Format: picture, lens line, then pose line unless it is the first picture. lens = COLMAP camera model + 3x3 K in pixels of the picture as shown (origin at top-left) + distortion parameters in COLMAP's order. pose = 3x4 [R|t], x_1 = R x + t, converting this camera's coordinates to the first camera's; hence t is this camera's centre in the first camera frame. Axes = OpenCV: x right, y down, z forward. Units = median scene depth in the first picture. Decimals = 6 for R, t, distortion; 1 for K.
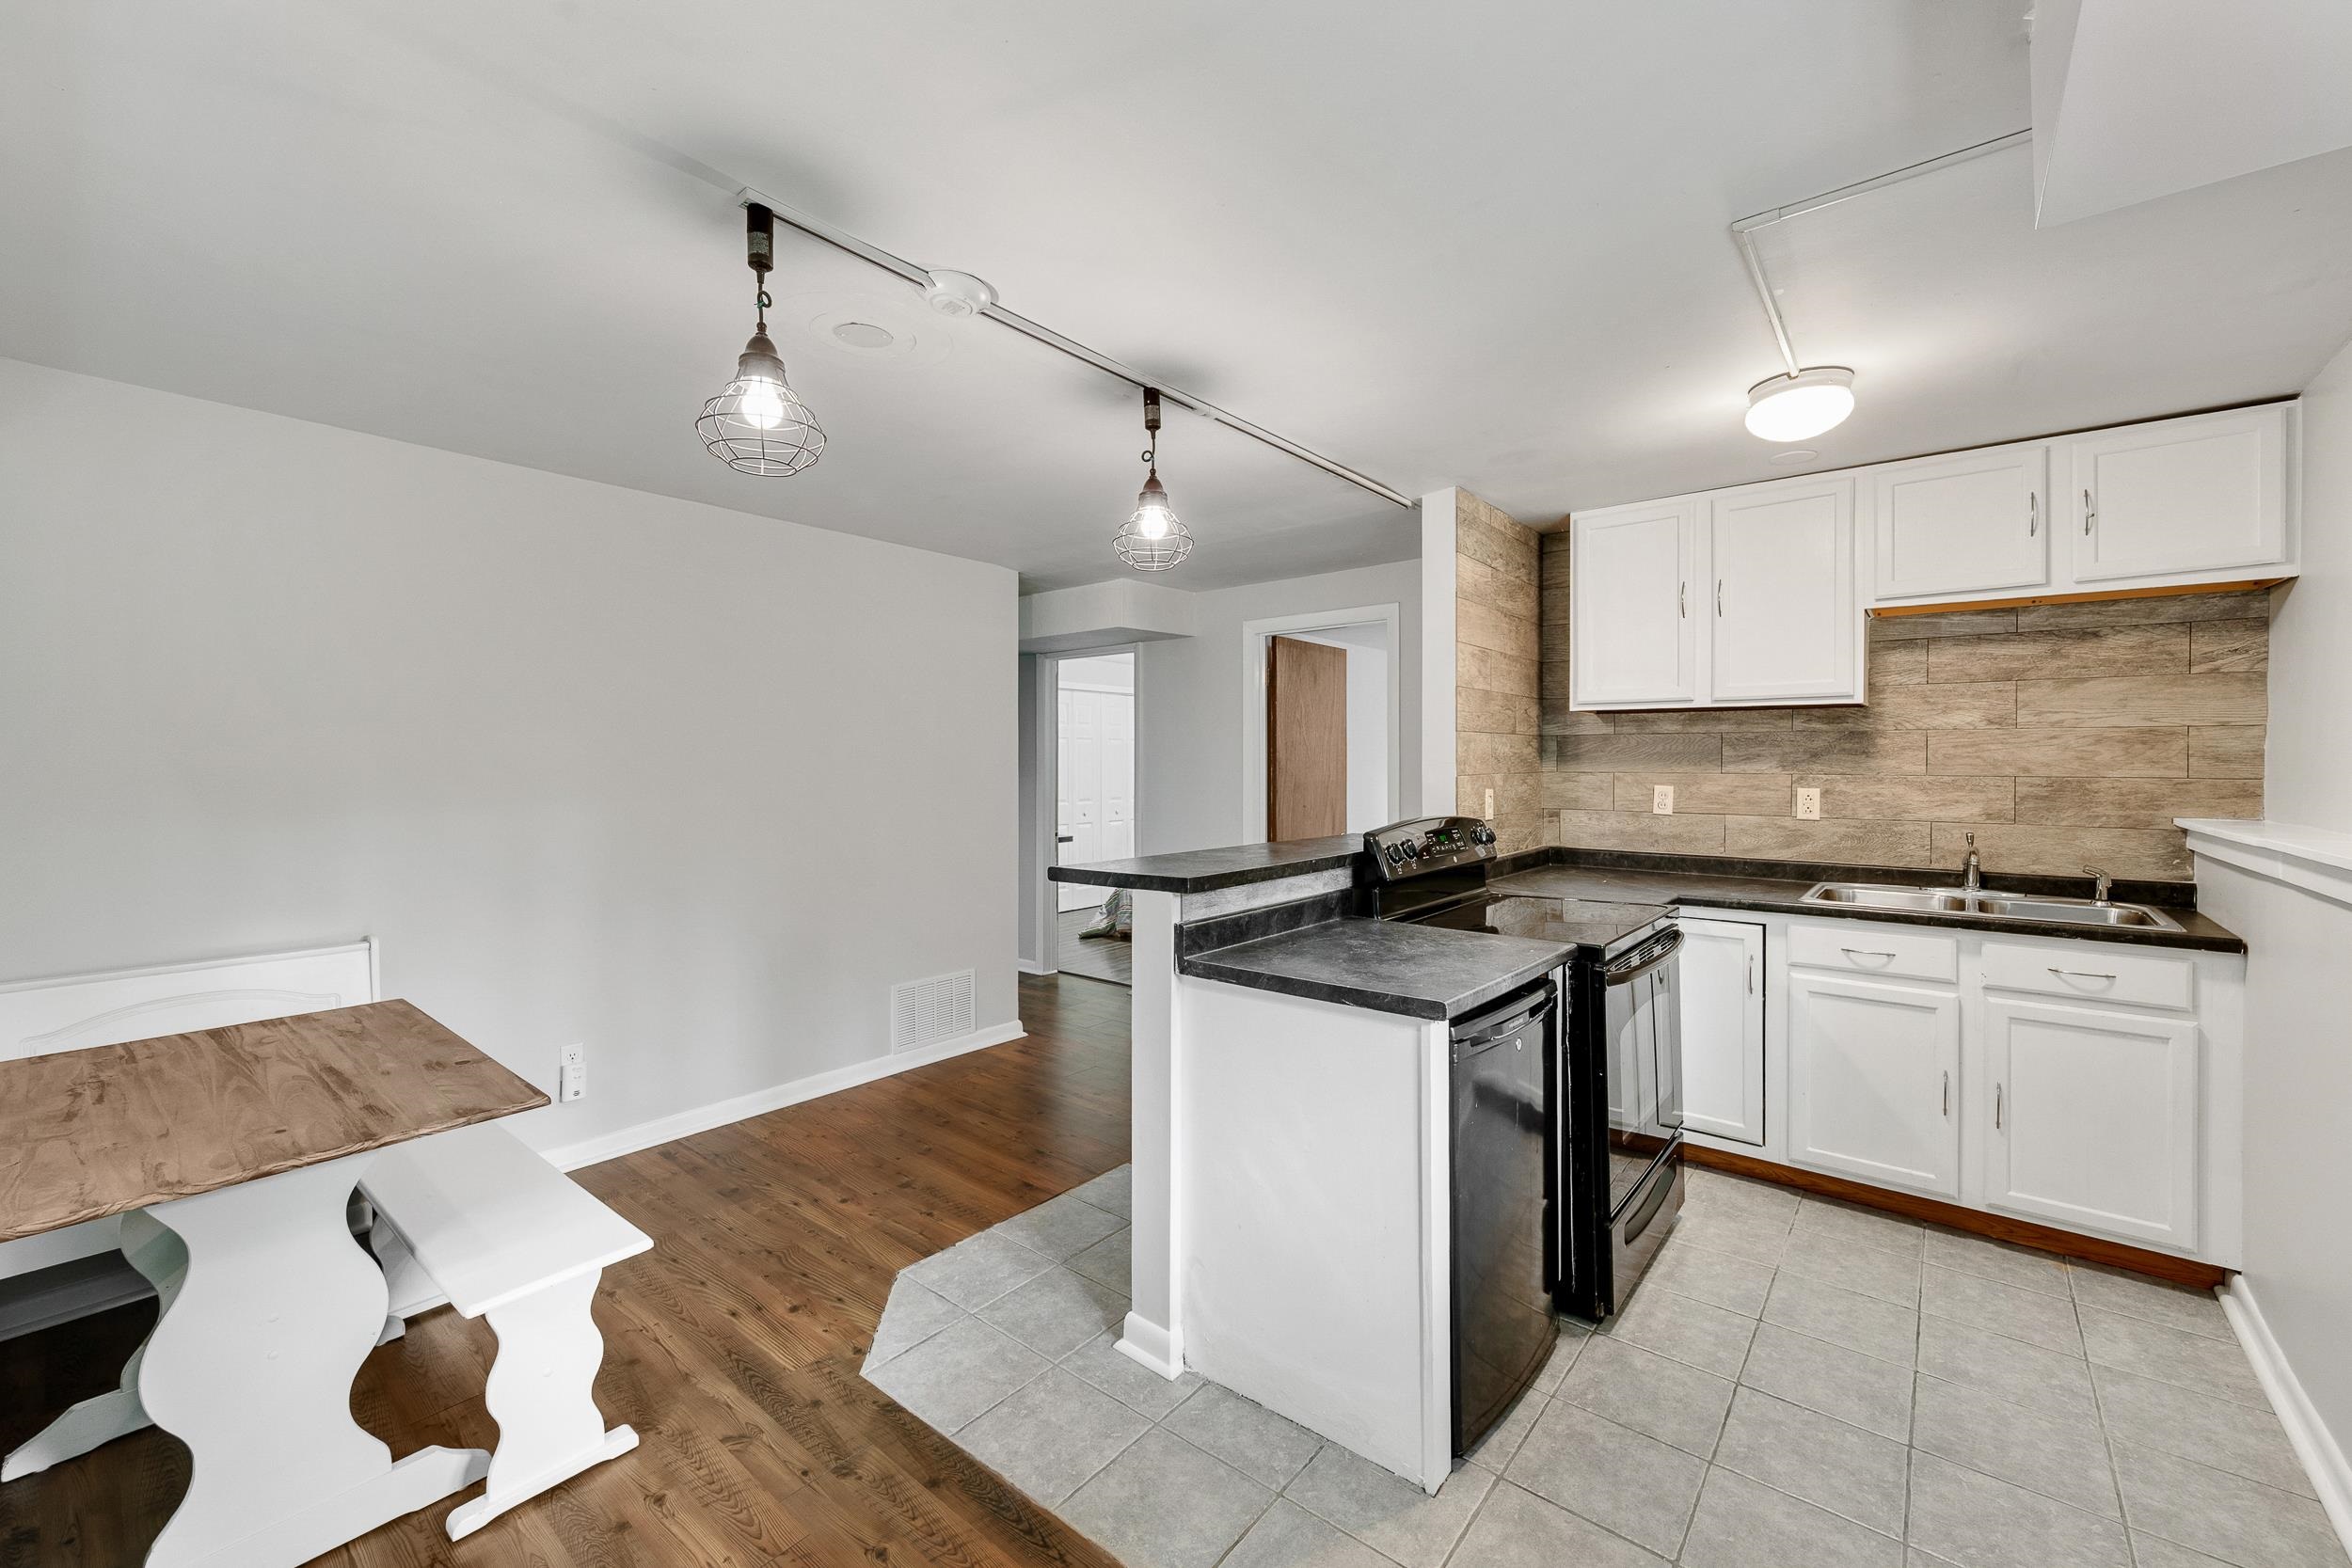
lens RADIAL K [[928.4, 0, 1180.8], [0, 928.4, 768.8], [0, 0, 1]] dist [0.000452, -0.000349]
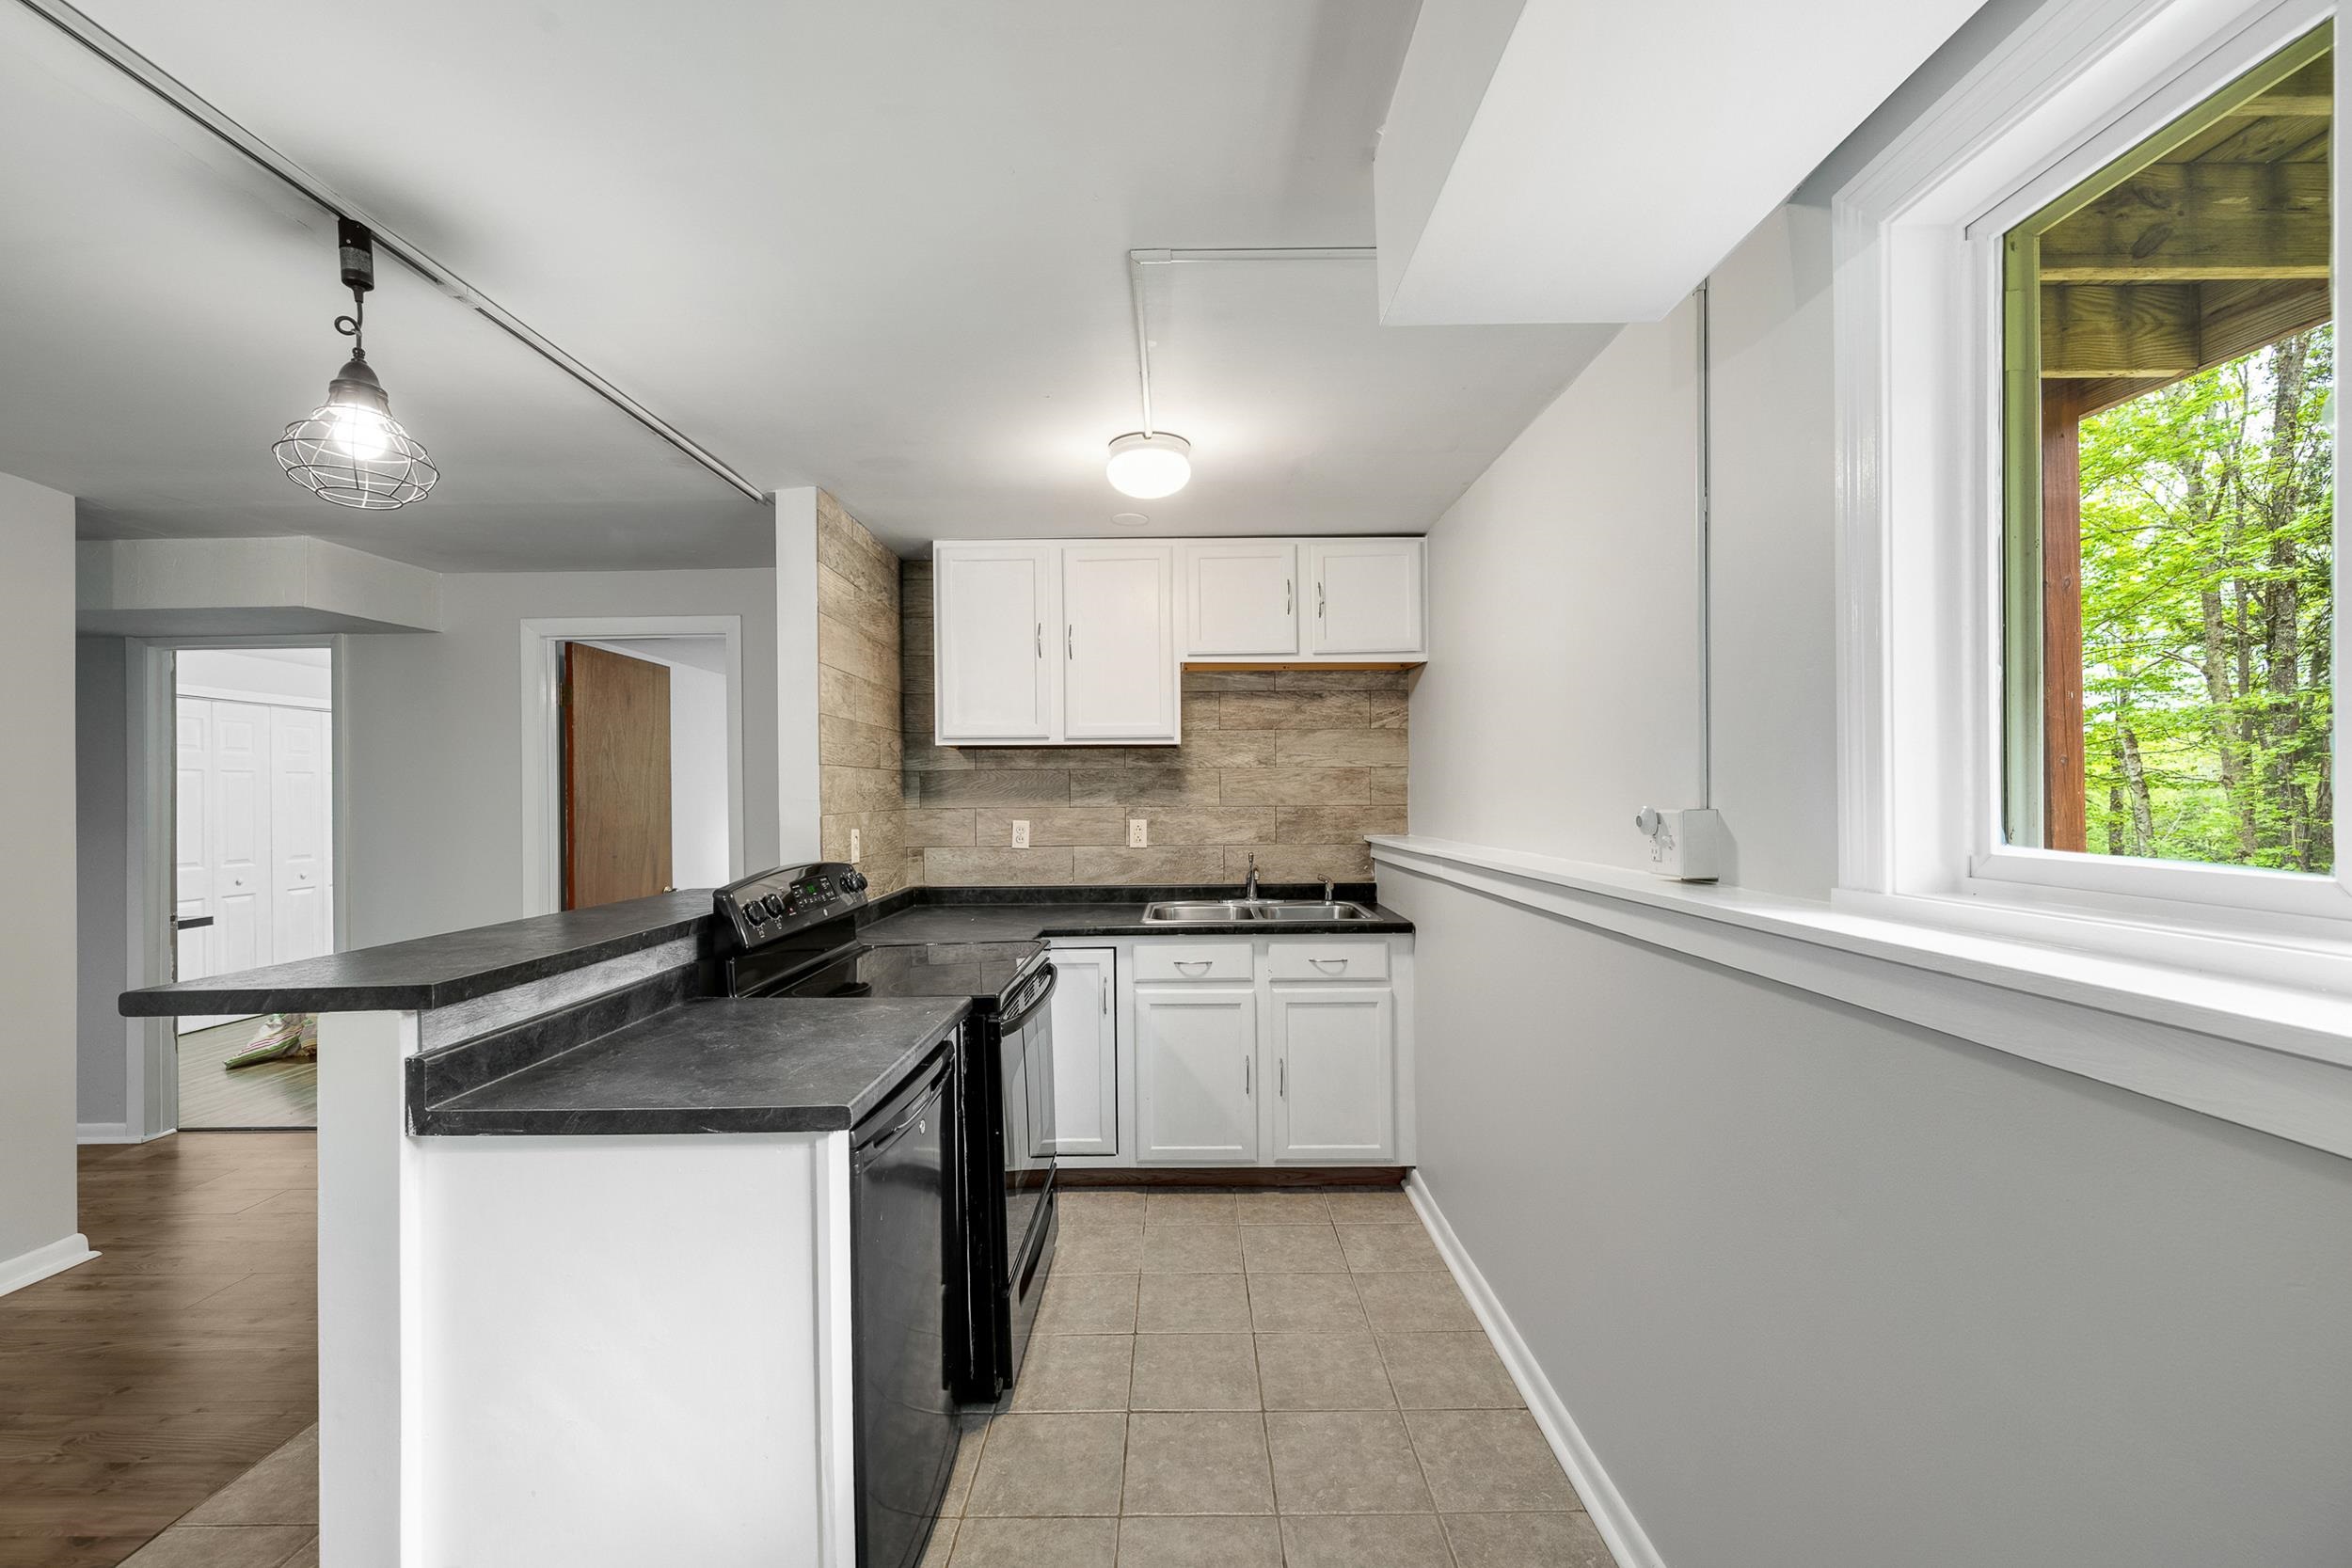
lens RADIAL K [[928.4, 0, 1162.0], [0, 928.4, 790.9], [0, 0, 1]] dist [0.000452, -0.000349]
pose [[0.780216, -0.005816, 0.625484, 0.000325], [0.015794, 0.999821, -0.010404, -0.001884], [-0.625311, 0.017996, 0.780168, 0.135340]]
